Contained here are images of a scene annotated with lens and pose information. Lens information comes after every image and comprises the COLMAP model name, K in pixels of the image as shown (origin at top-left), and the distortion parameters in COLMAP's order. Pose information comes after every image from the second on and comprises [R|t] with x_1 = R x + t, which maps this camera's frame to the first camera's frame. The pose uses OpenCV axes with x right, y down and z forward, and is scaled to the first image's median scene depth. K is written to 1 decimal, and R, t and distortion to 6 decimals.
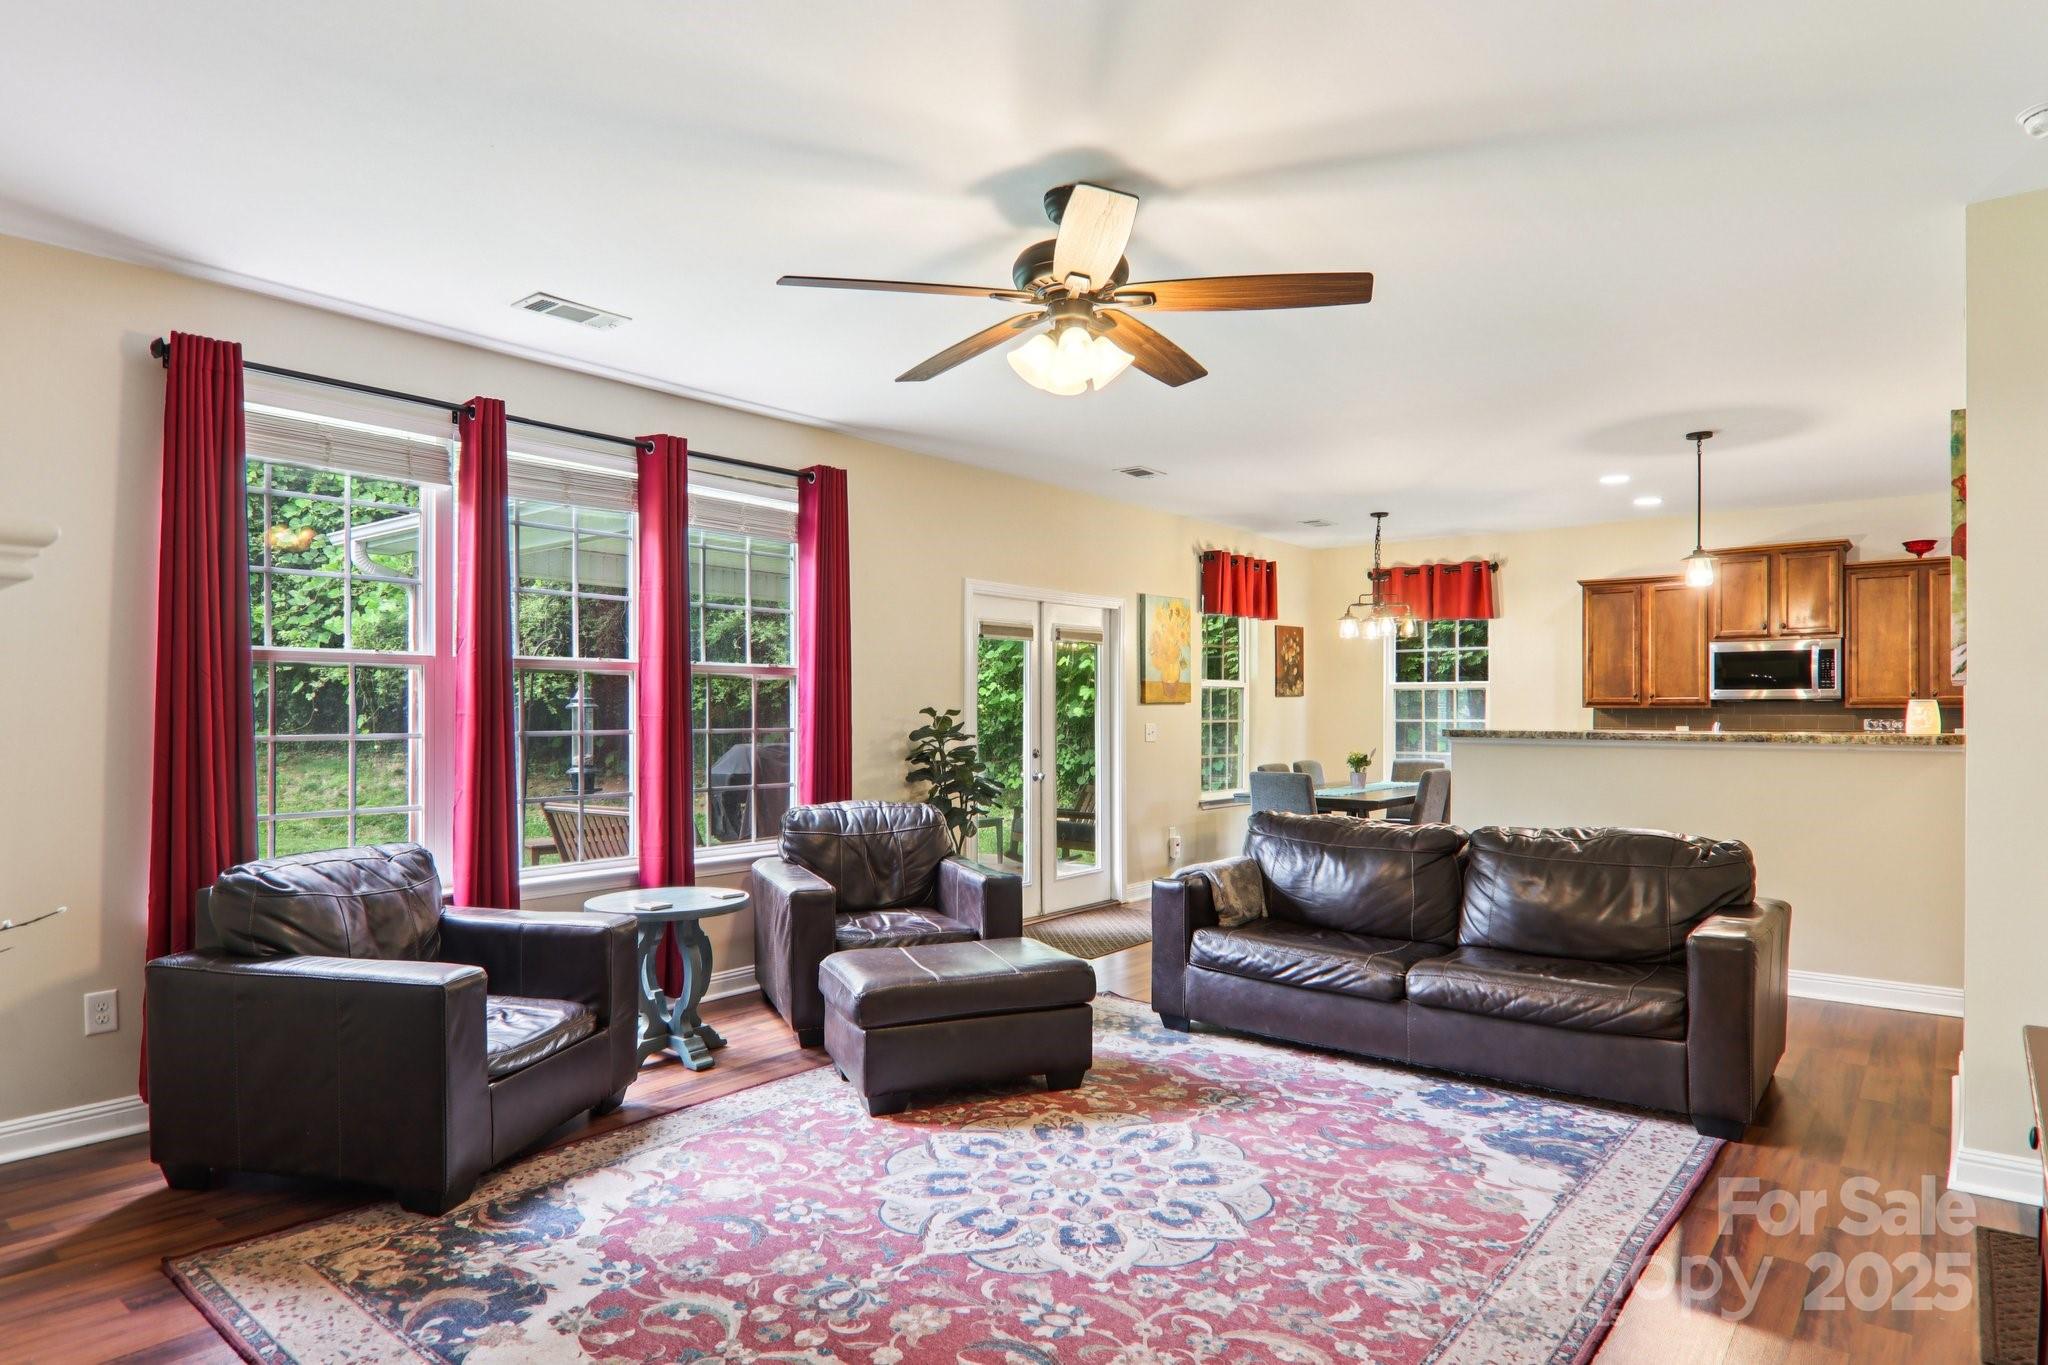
lens RADIAL K [[1197.9, 0, 1022.0], [0, 1197.9, 684.2], [0, 0, 1]] dist [-0.000517, -0.002882]
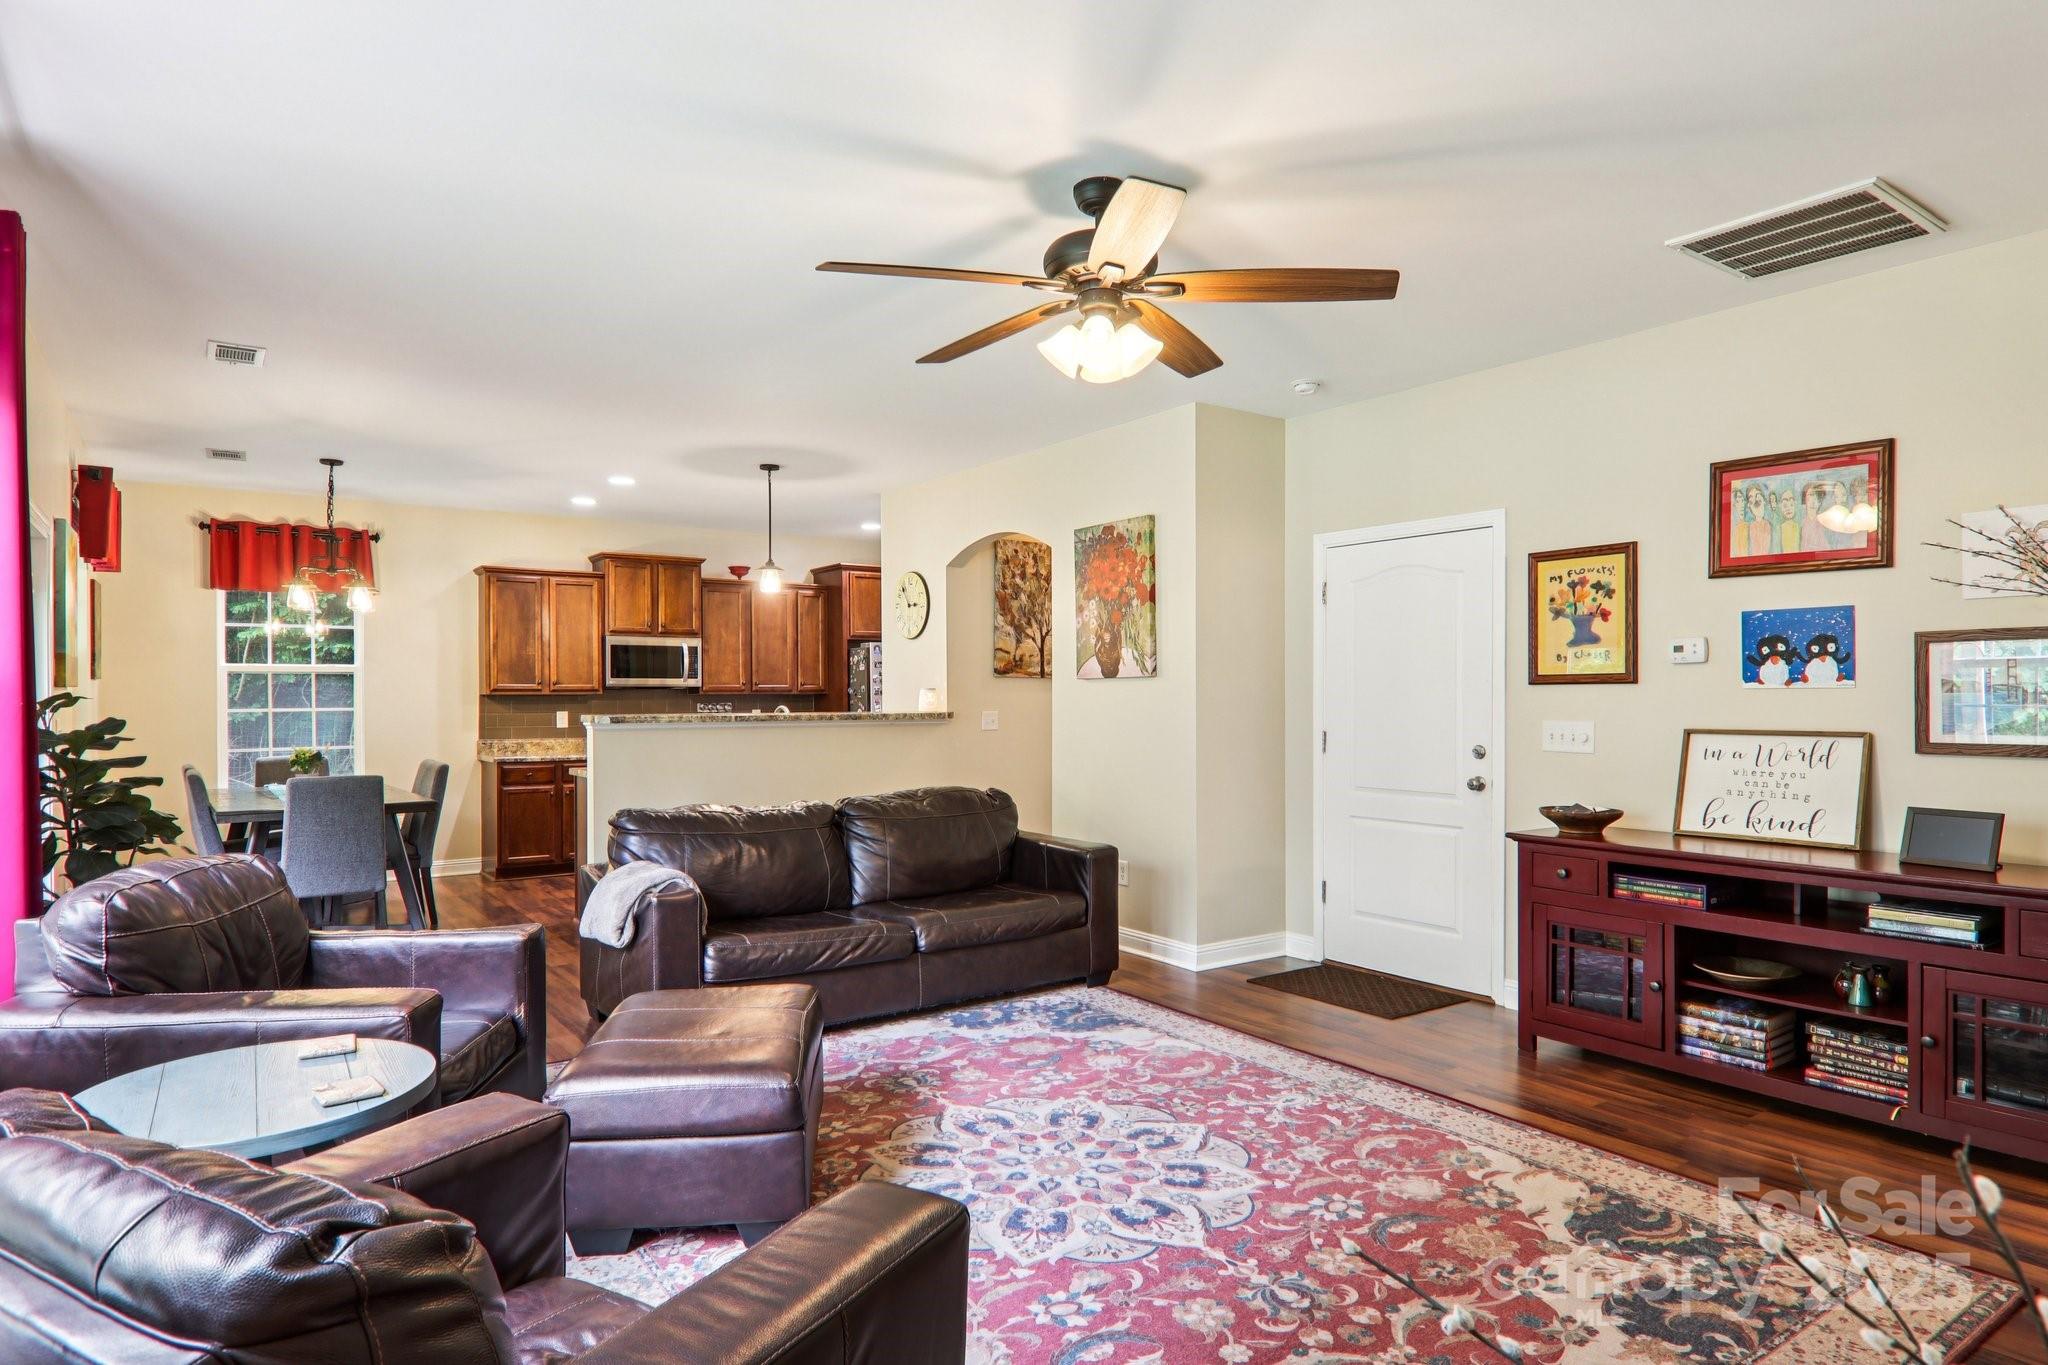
lens RADIAL K [[1197.9, 0, 1021.3], [0, 1197.9, 696.7], [0, 0, 1]] dist [-0.000517, -0.002882]
pose [[0.246368, -0.002372, 0.969174, -0.880422], [-0.018058, 0.999812, 0.007038, 0.015832], [-0.969008, -0.019235, 0.246278, 0.749099]]
